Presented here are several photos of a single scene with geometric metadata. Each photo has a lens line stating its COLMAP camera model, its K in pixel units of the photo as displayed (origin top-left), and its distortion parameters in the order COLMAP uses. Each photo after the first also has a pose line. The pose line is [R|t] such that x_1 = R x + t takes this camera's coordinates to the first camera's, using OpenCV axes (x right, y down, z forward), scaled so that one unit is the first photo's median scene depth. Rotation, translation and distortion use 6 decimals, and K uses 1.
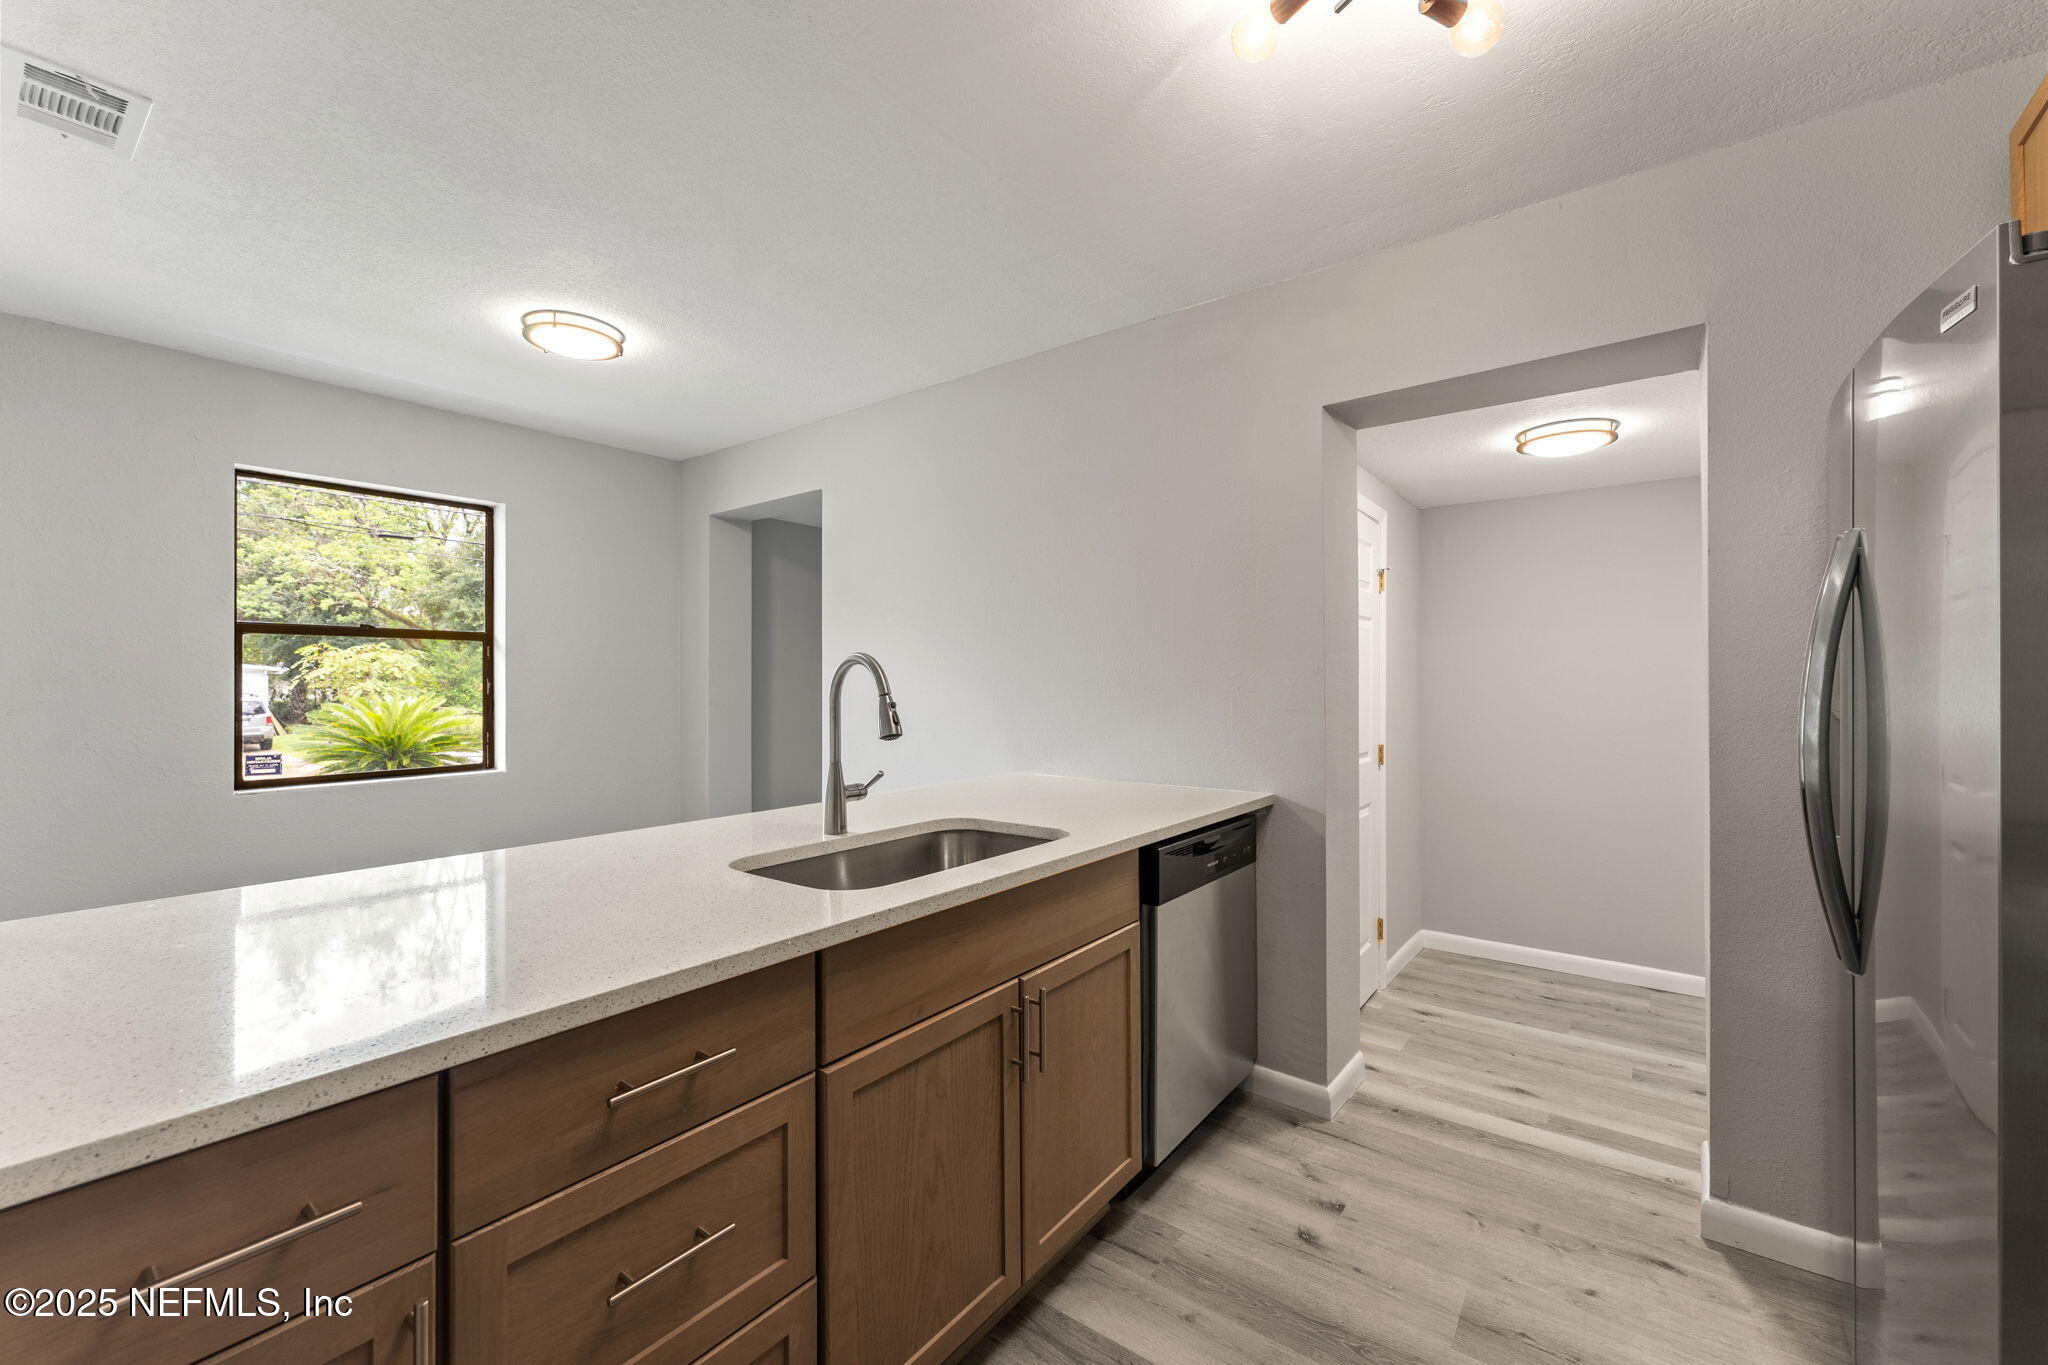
lens RADIAL K [[809.2, 0, 980.7], [0, 809.2, 663.8], [0, 0, 1]] dist [-0.000301, -0.004150]
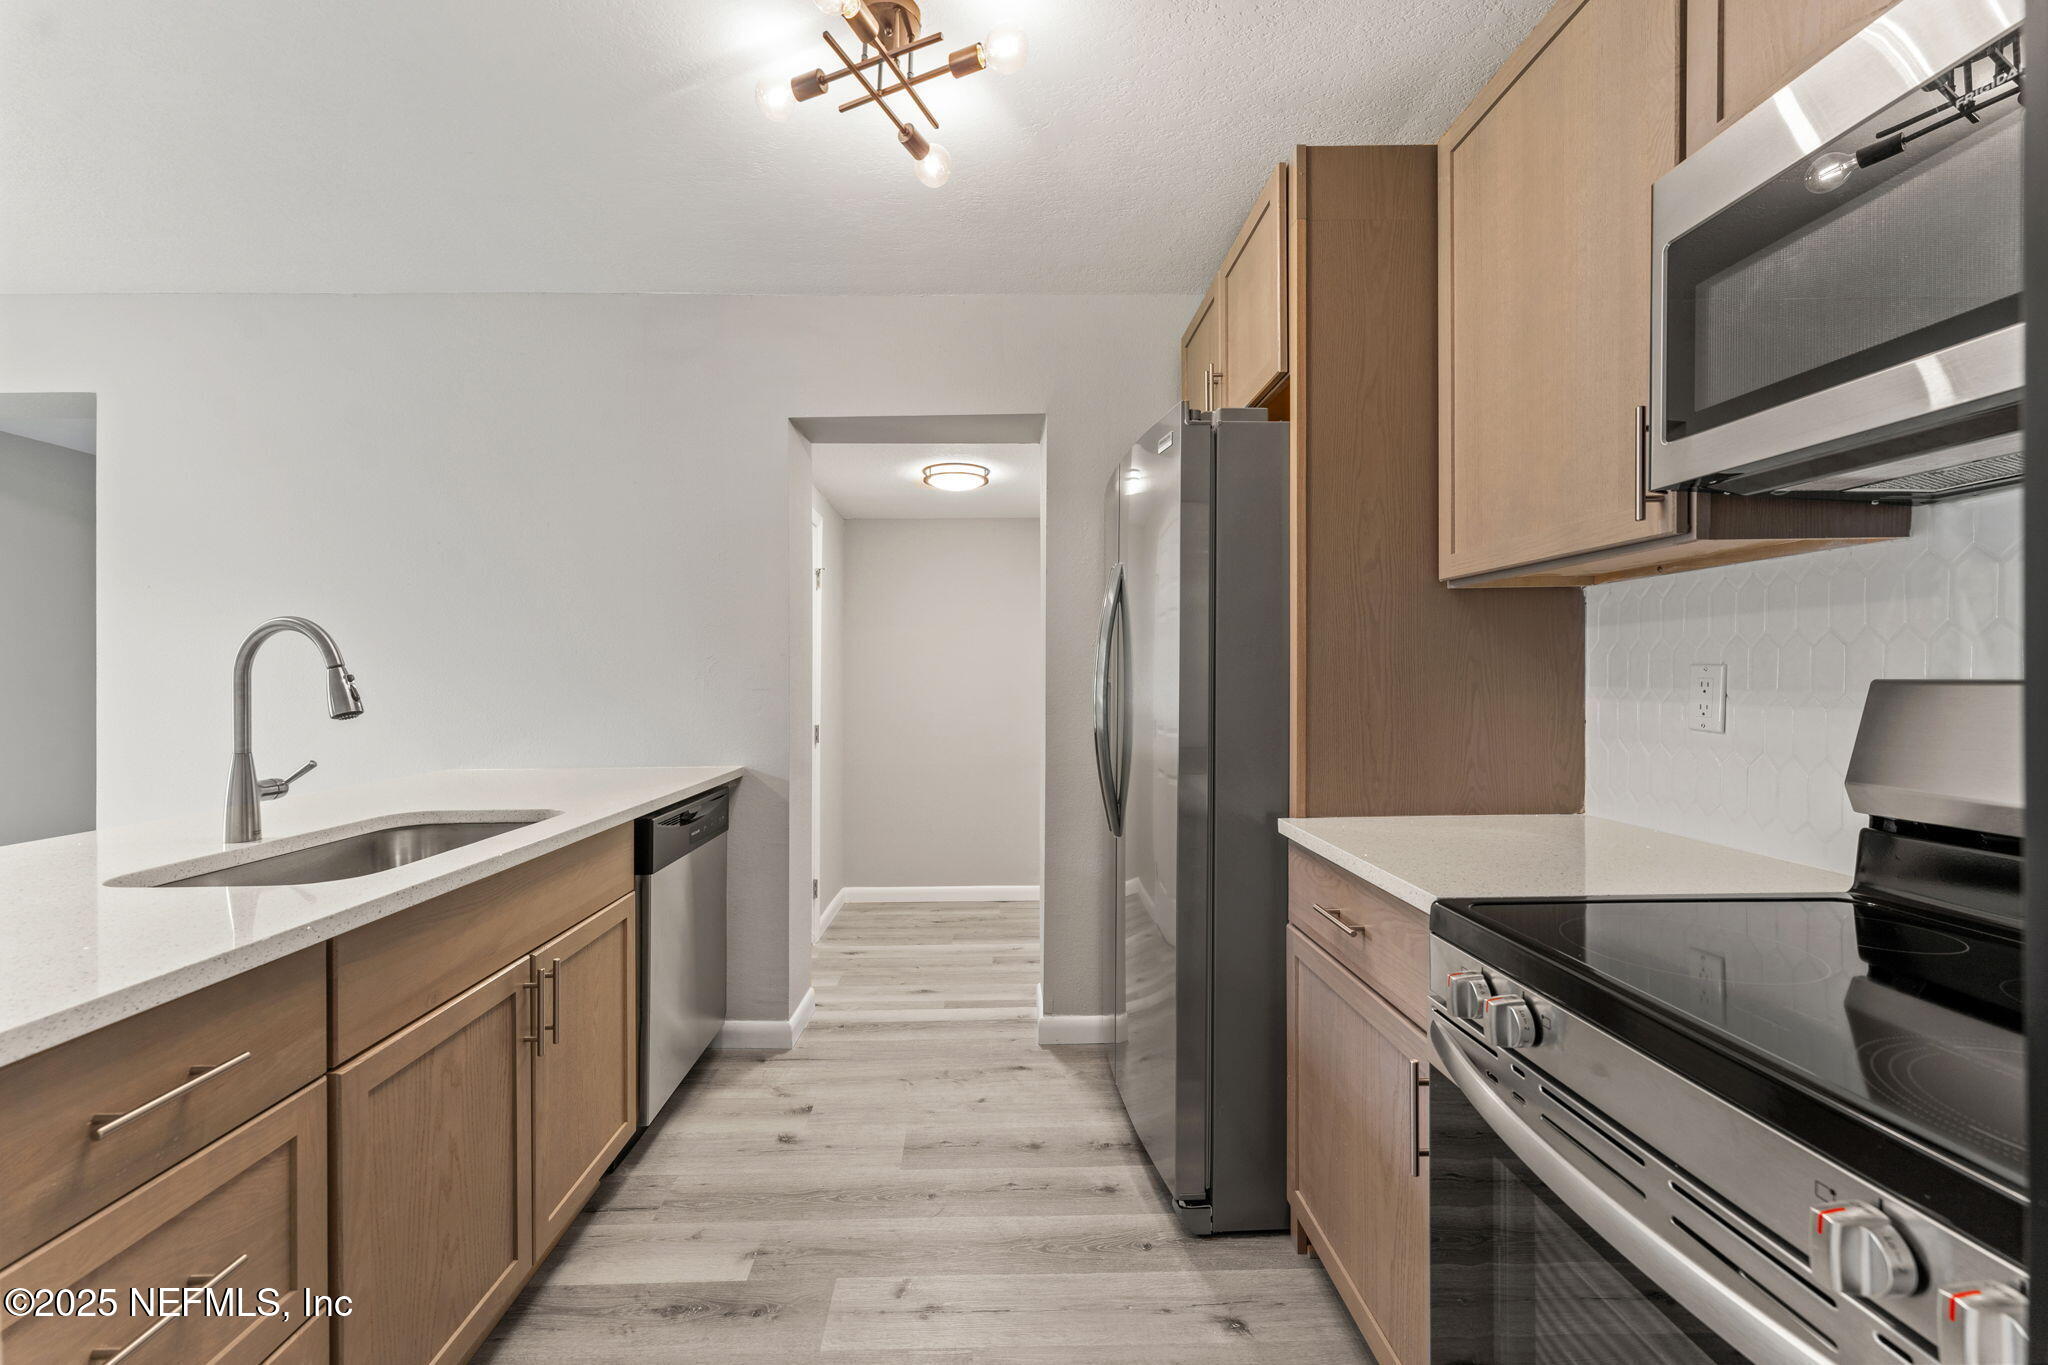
lens RADIAL K [[809.2, 0, 980.7], [0, 809.2, 663.8], [0, 0, 1]] dist [-0.000301, -0.004150]
pose [[0.782847, 0.004826, 0.622196, -0.102801], [-0.011257, 0.999916, 0.006407, 0.020098], [-0.622113, -0.012020, 0.782836, -0.072015]]
